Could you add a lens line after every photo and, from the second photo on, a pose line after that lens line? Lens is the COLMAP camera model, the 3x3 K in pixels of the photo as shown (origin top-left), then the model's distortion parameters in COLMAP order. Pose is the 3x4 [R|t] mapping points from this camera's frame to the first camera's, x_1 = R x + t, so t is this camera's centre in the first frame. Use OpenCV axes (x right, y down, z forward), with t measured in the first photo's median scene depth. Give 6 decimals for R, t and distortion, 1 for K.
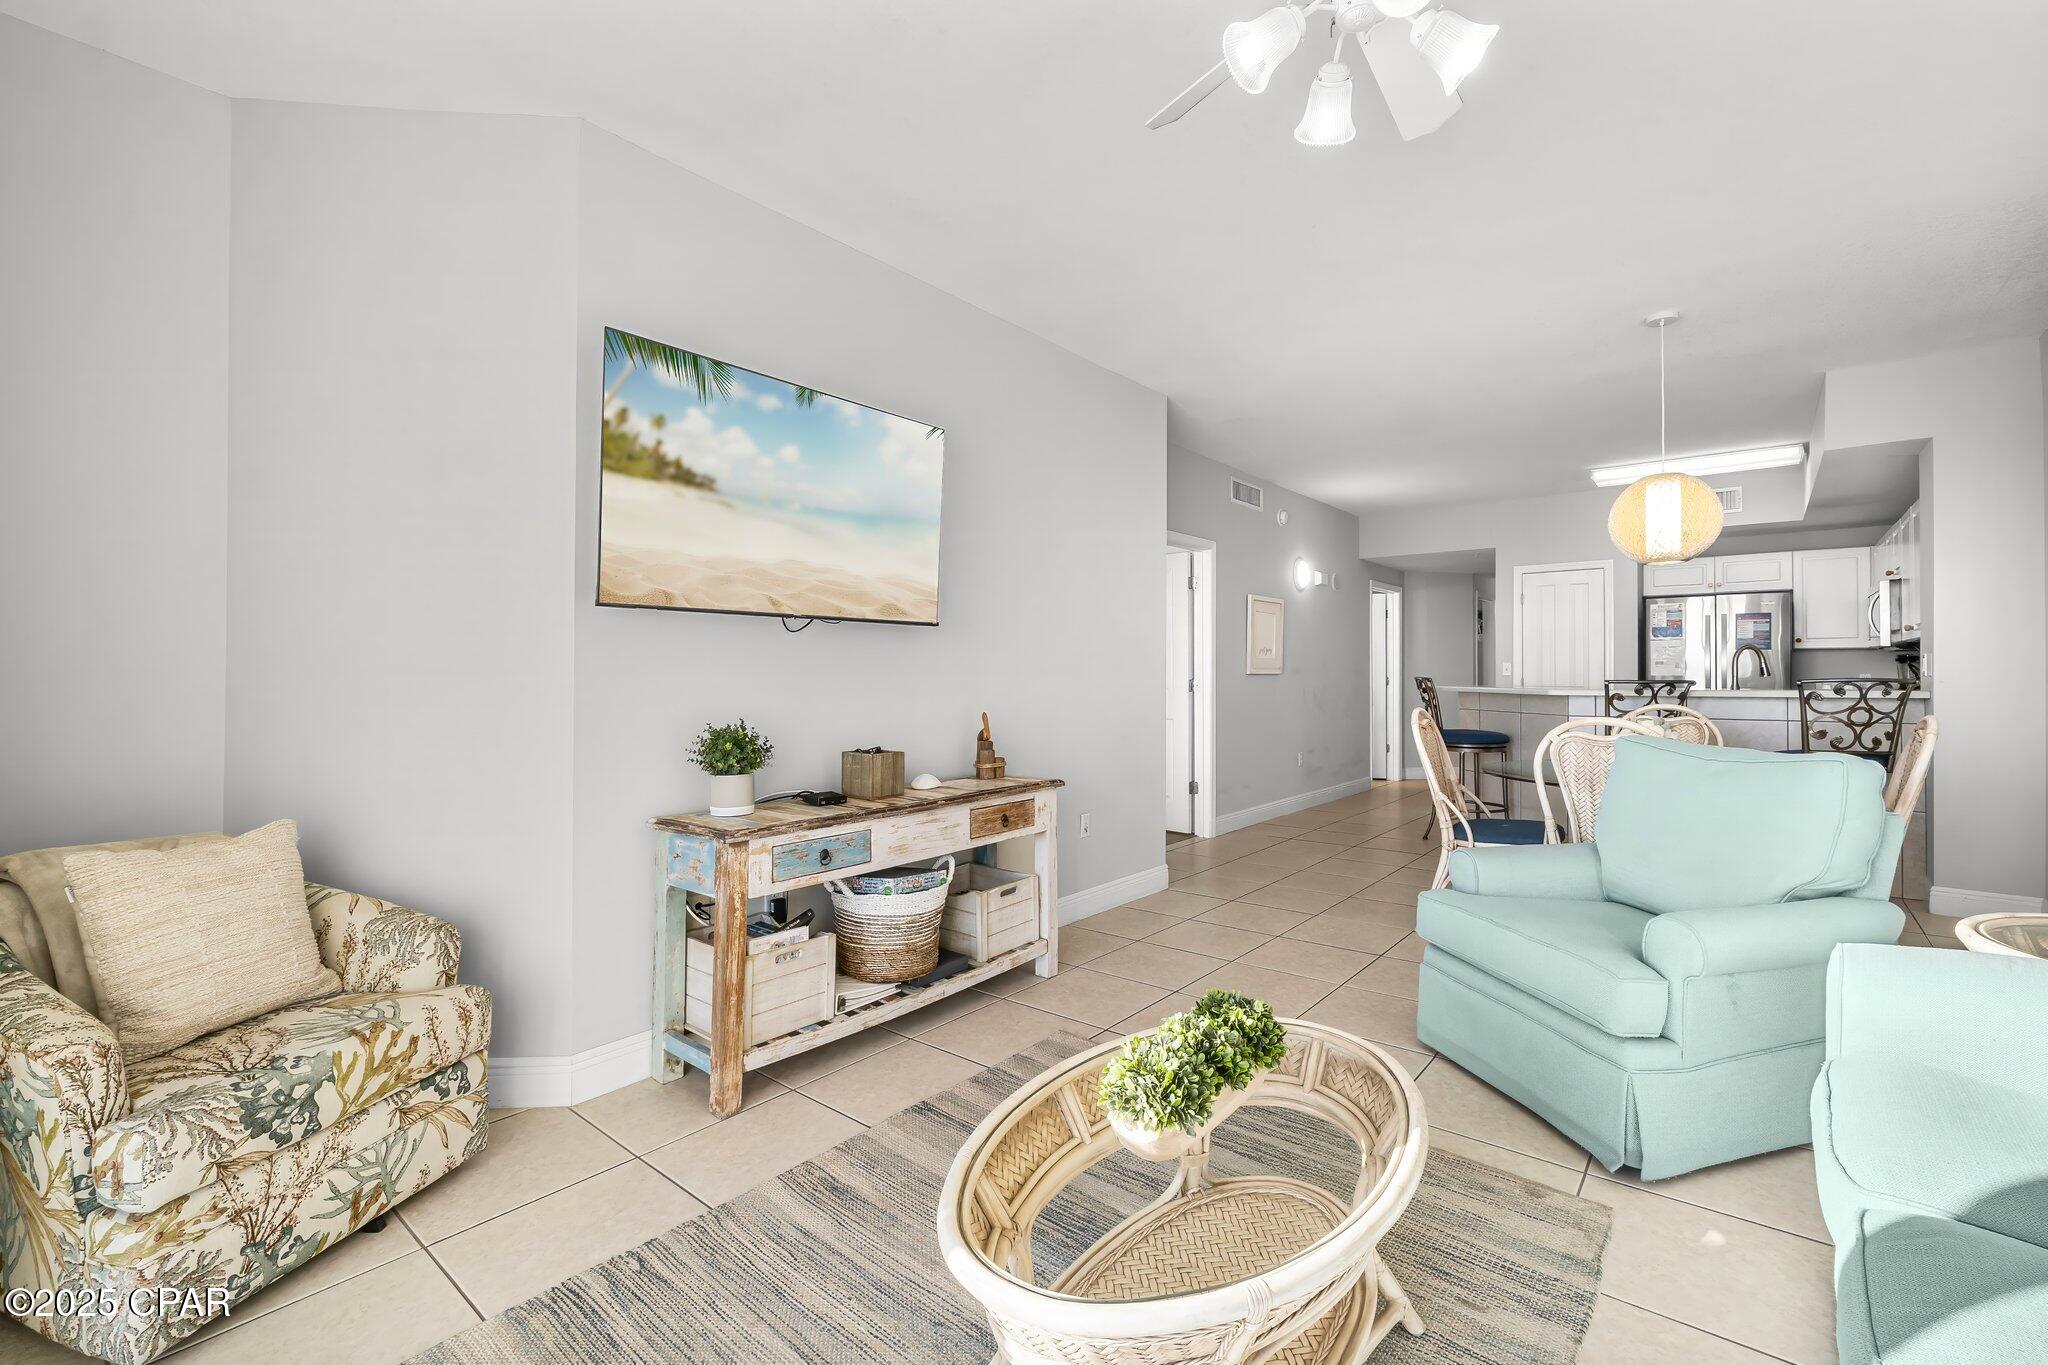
lens RADIAL K [[879.5, 0, 1023.0], [0, 879.5, 673.4], [0, 0, 1]] dist [-0.007660, 0.000193]
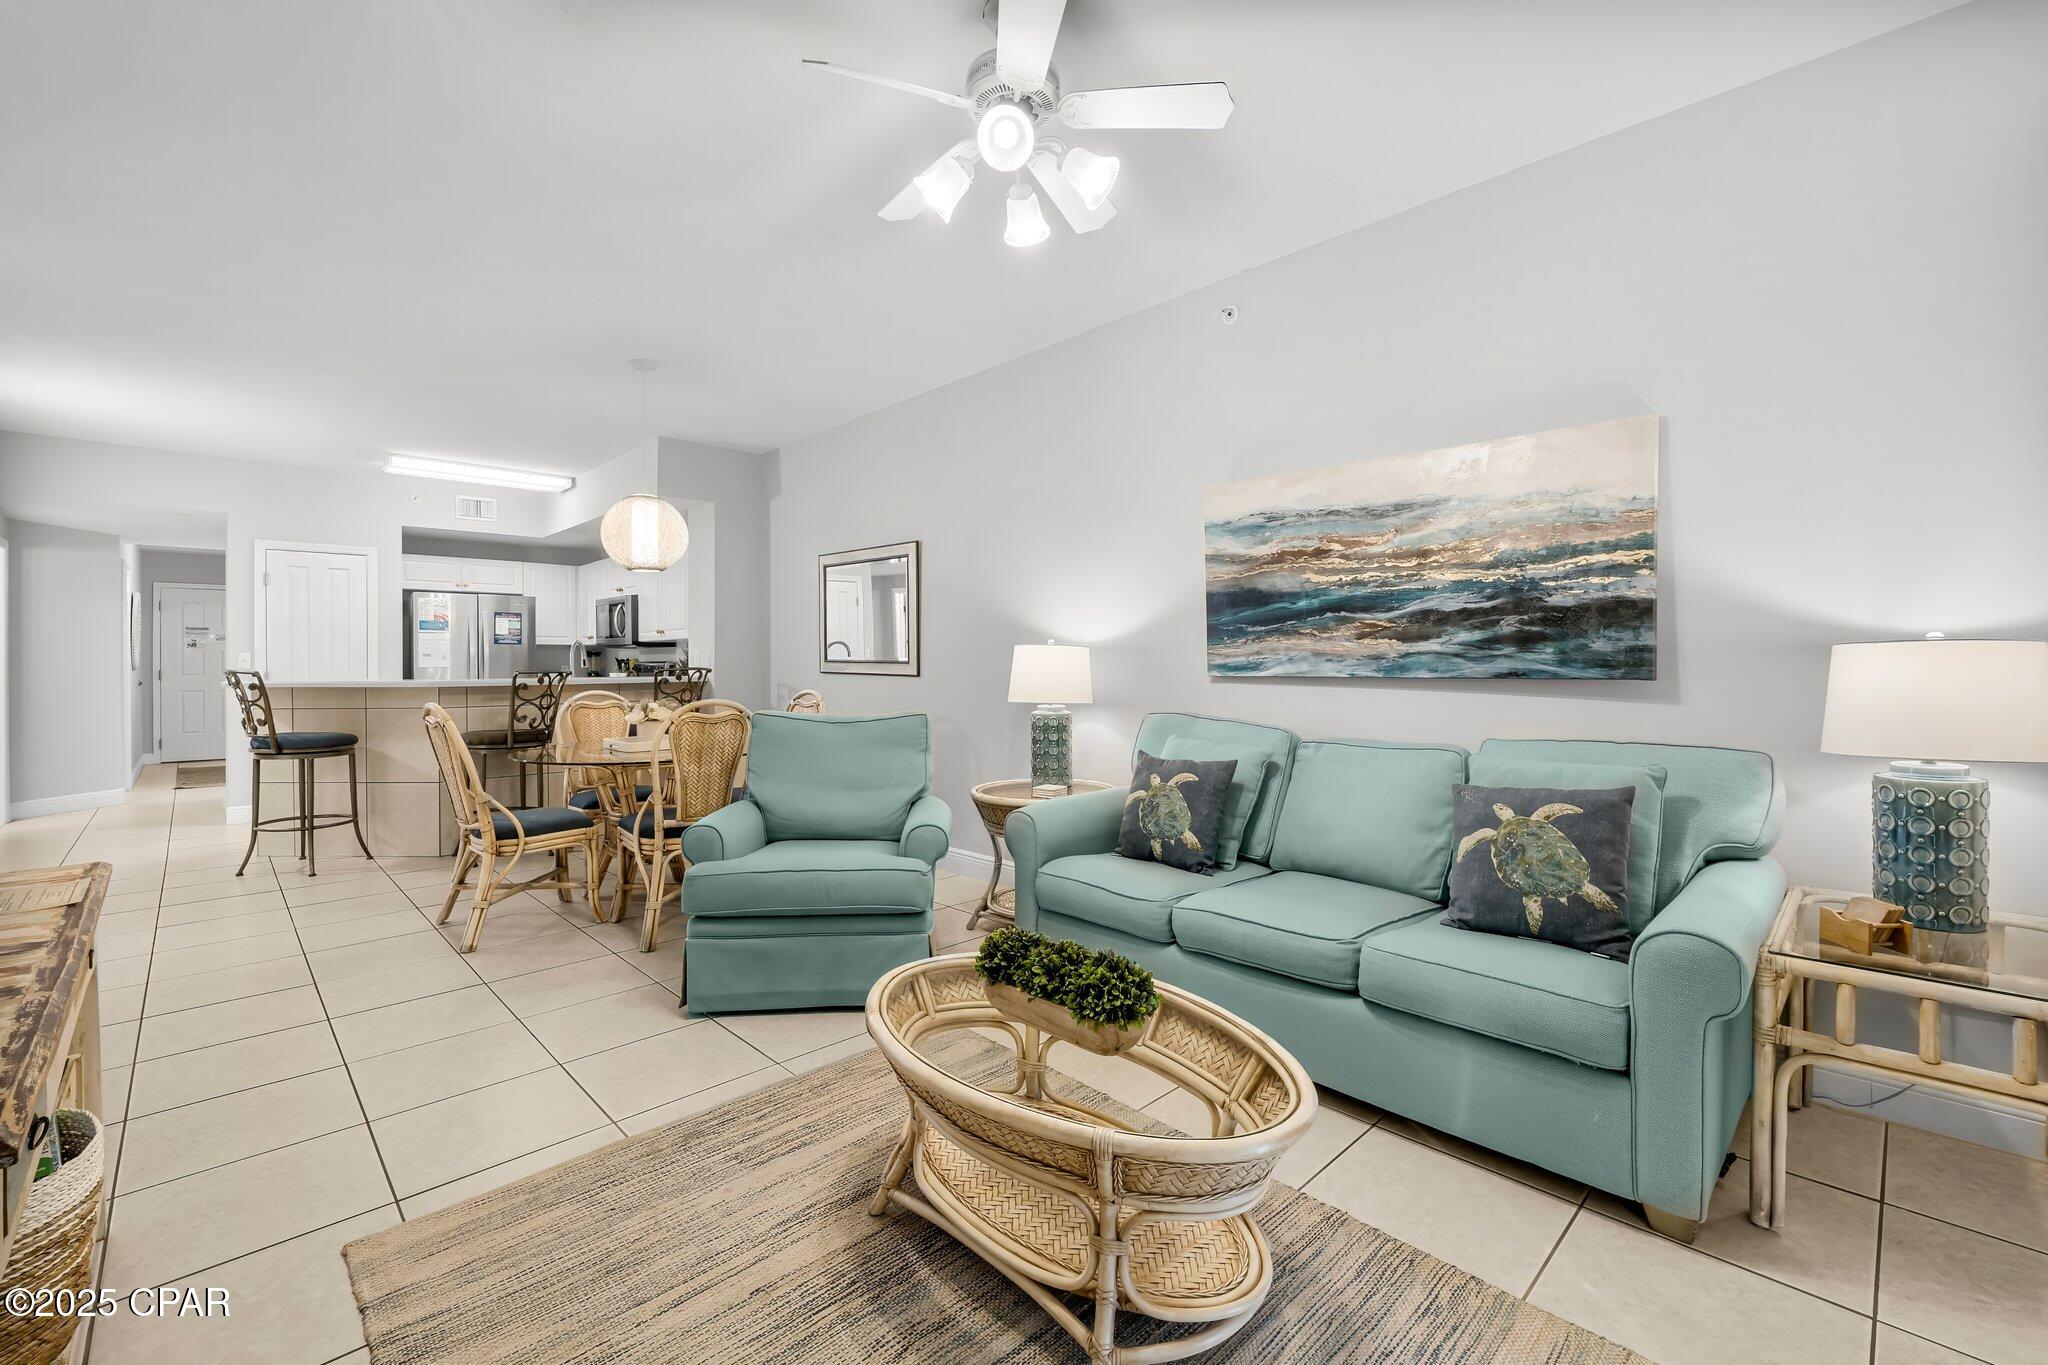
lens RADIAL K [[863.6, 0, 1031.0], [0, 863.6, 671.4], [0, 0, 1]] dist [-0.006931, -0.000028]
pose [[0.100122, -0.003116, 0.994970, -0.602896], [0.001456, 0.999994, 0.002985, 0.011894], [-0.994974, 0.001150, 0.100125, 0.569201]]
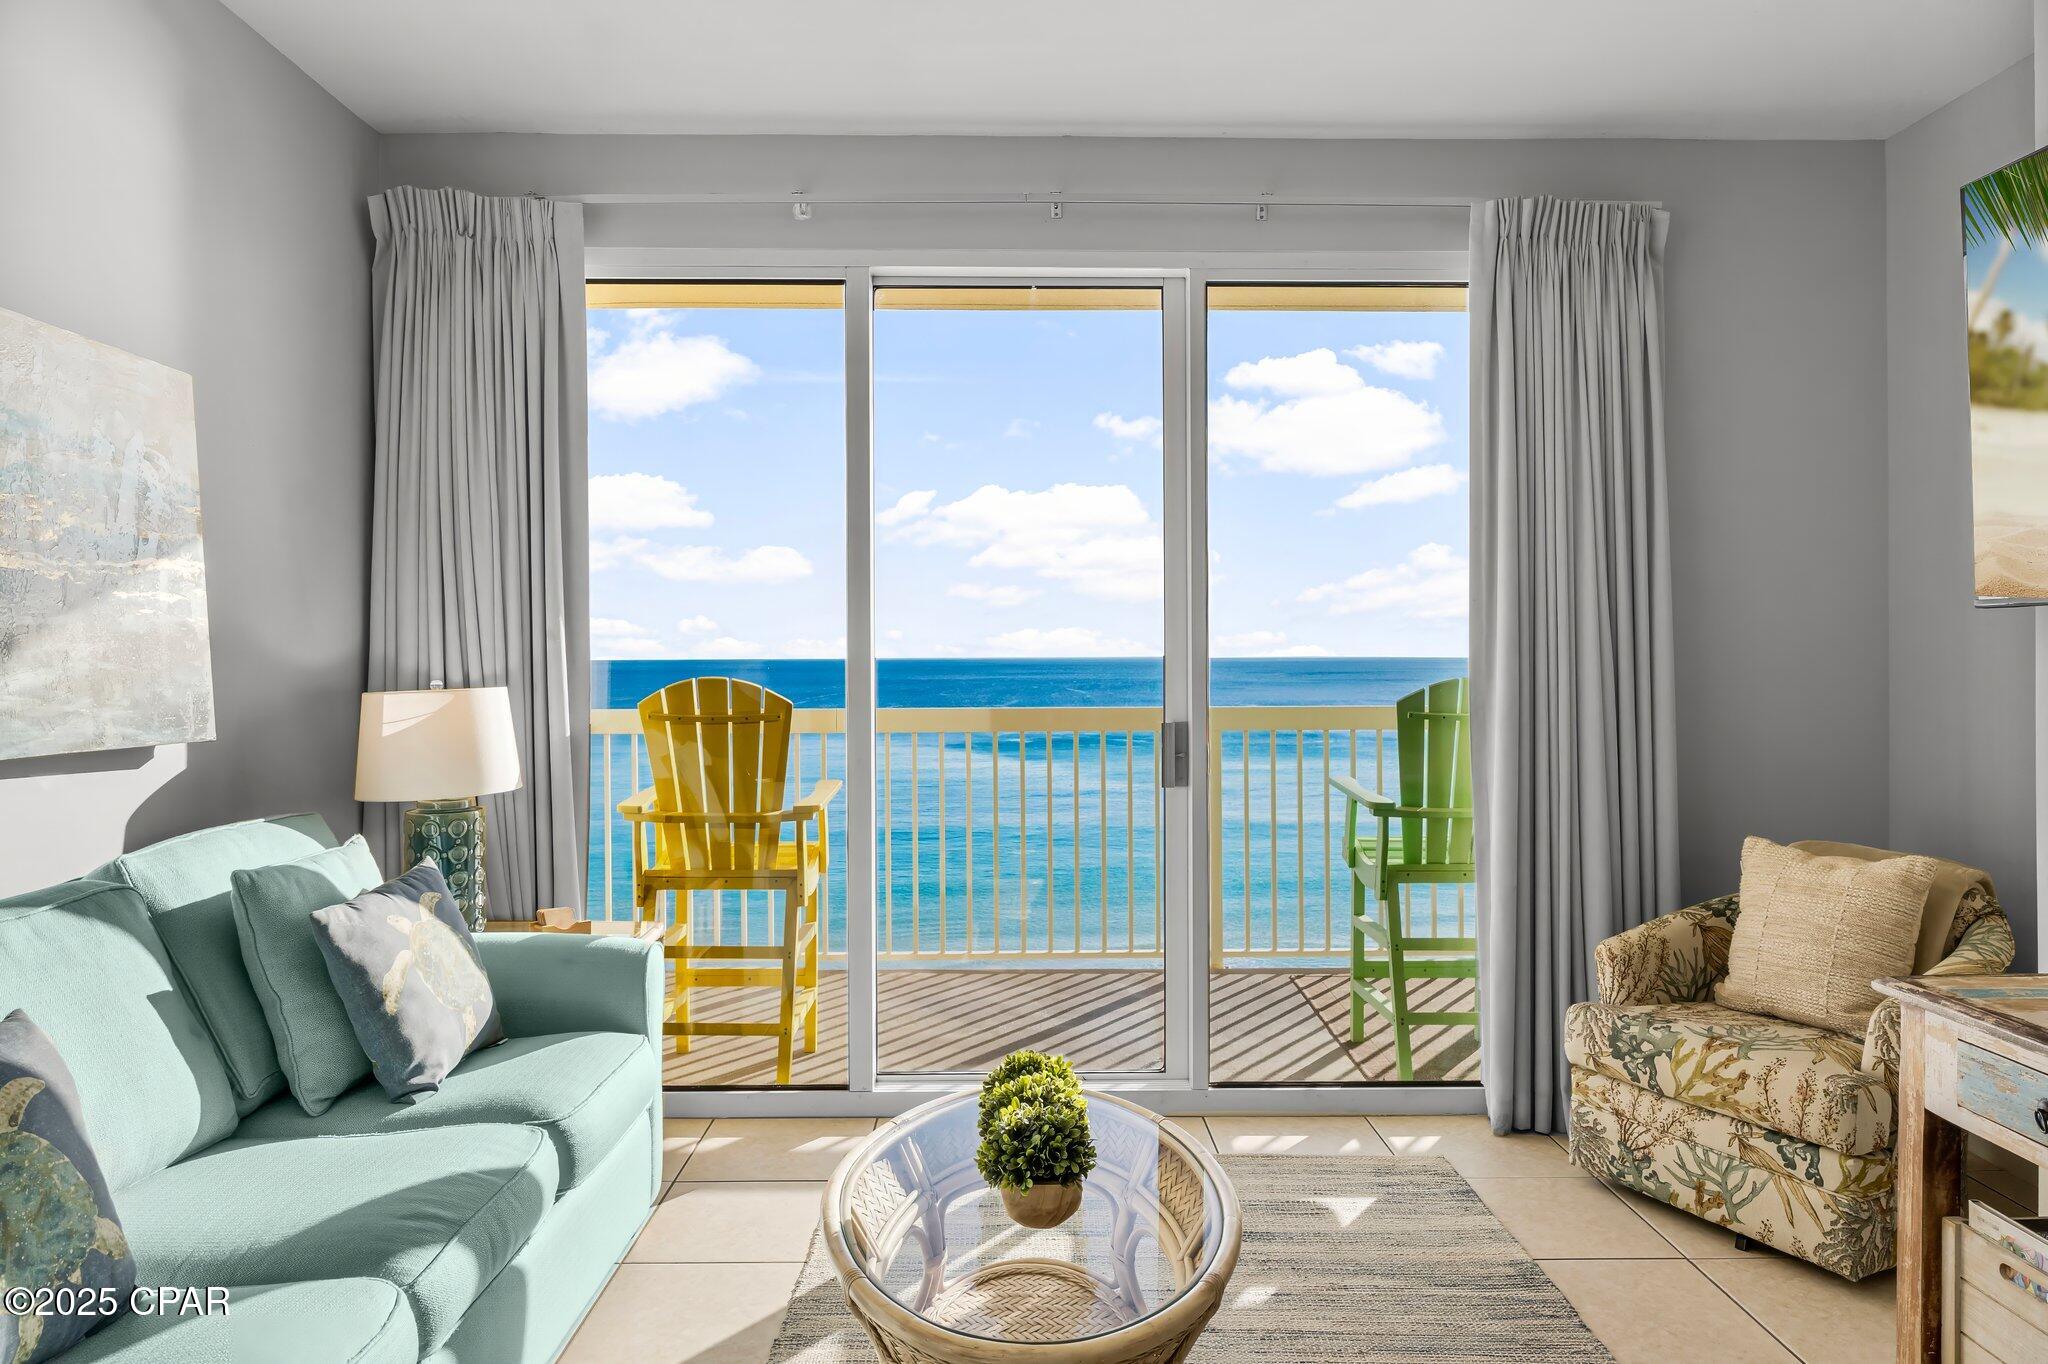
lens RADIAL K [[1359.3, 0, 1030.4], [0, 1359.3, 667.5], [0, 0, 1]] dist [-0.002431, 0.002313]
pose [[-0.756931, 0.008283, -0.653442, 0.720341], [0.004868, 0.999963, 0.007036, -0.042856], [0.653476, 0.002145, -0.756944, 1.300547]]
